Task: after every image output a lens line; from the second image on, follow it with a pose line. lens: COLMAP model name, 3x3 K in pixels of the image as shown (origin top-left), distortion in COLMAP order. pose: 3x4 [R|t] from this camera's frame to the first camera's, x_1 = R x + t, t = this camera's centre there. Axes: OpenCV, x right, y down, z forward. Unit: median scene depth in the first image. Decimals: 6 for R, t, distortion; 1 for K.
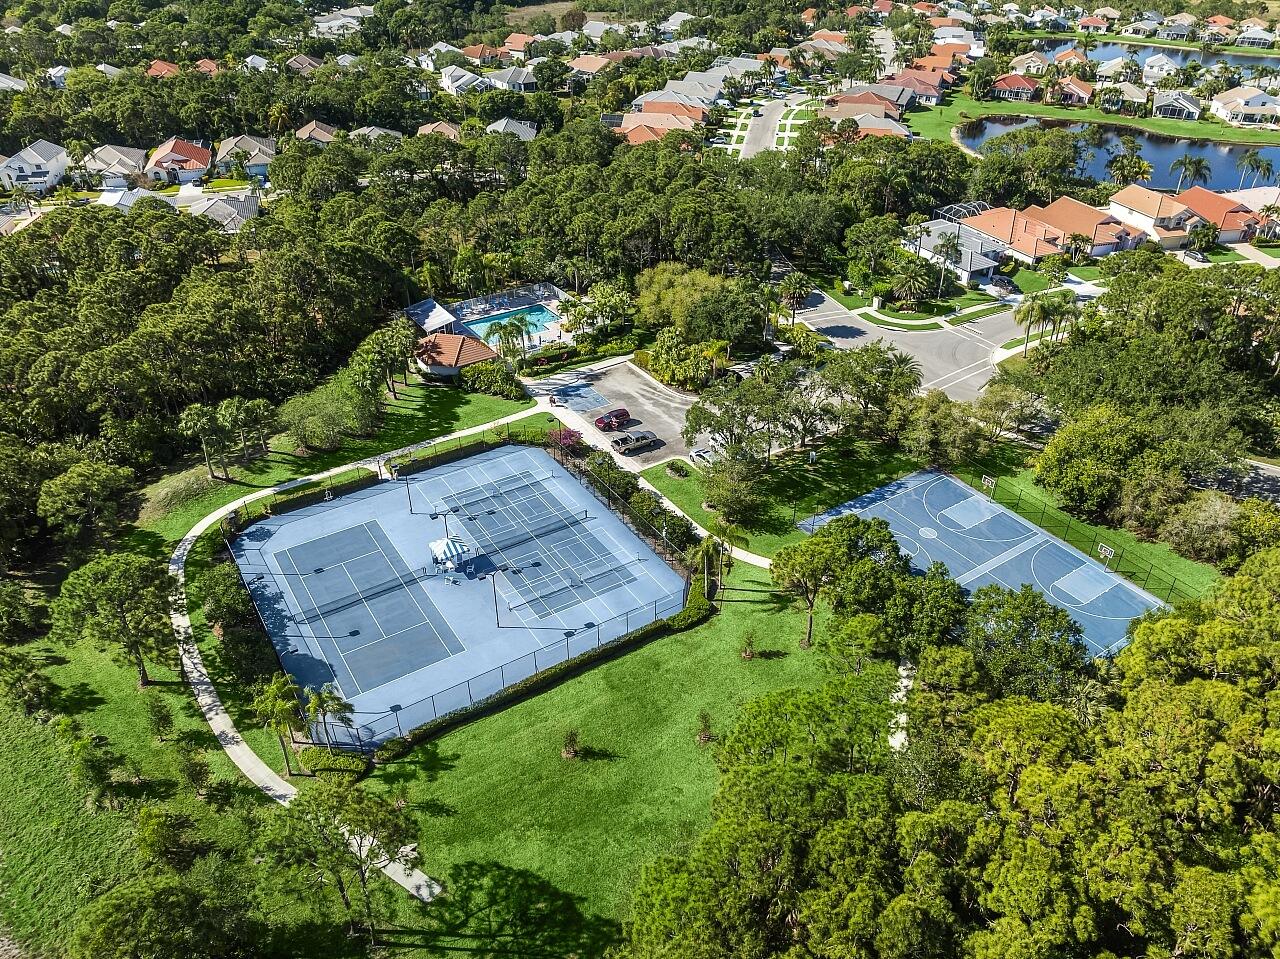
lens RADIAL K [[852.3, 0, 640.0], [0, 852.3, 479.5], [0, 0, 1]] dist [0.001384, 0.000187]
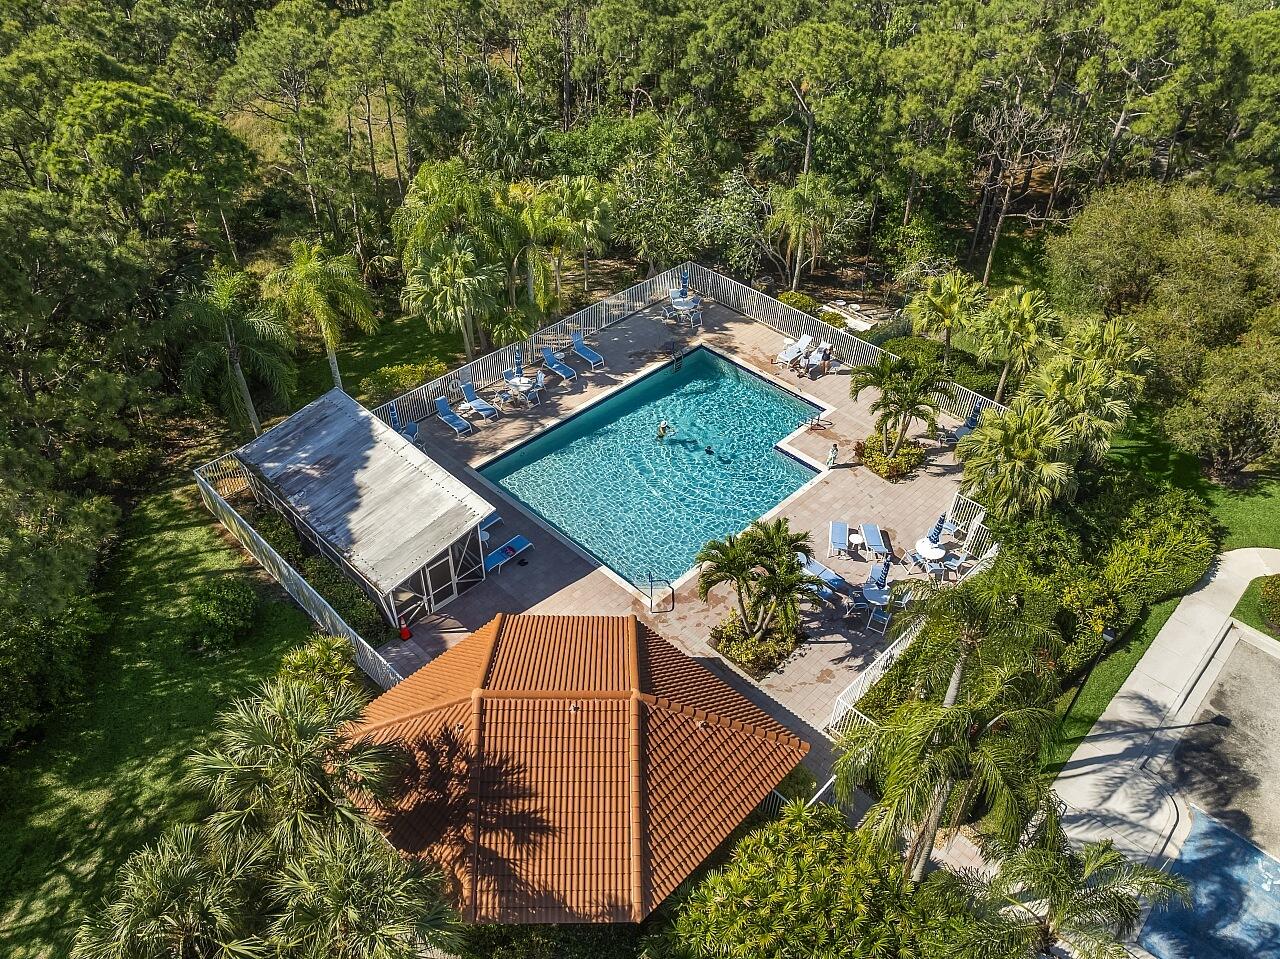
lens RADIAL K [[949.2, 0, 640.0], [0, 949.2, 479.5], [0, 0, 1]] dist [-0.003906, -0.002037]
pose [[0.981039, -0.111268, 0.158687, -0.202917], [0.093605, 0.988973, 0.114762, -0.206656], [-0.169706, -0.097732, 0.980637, 0.697607]]
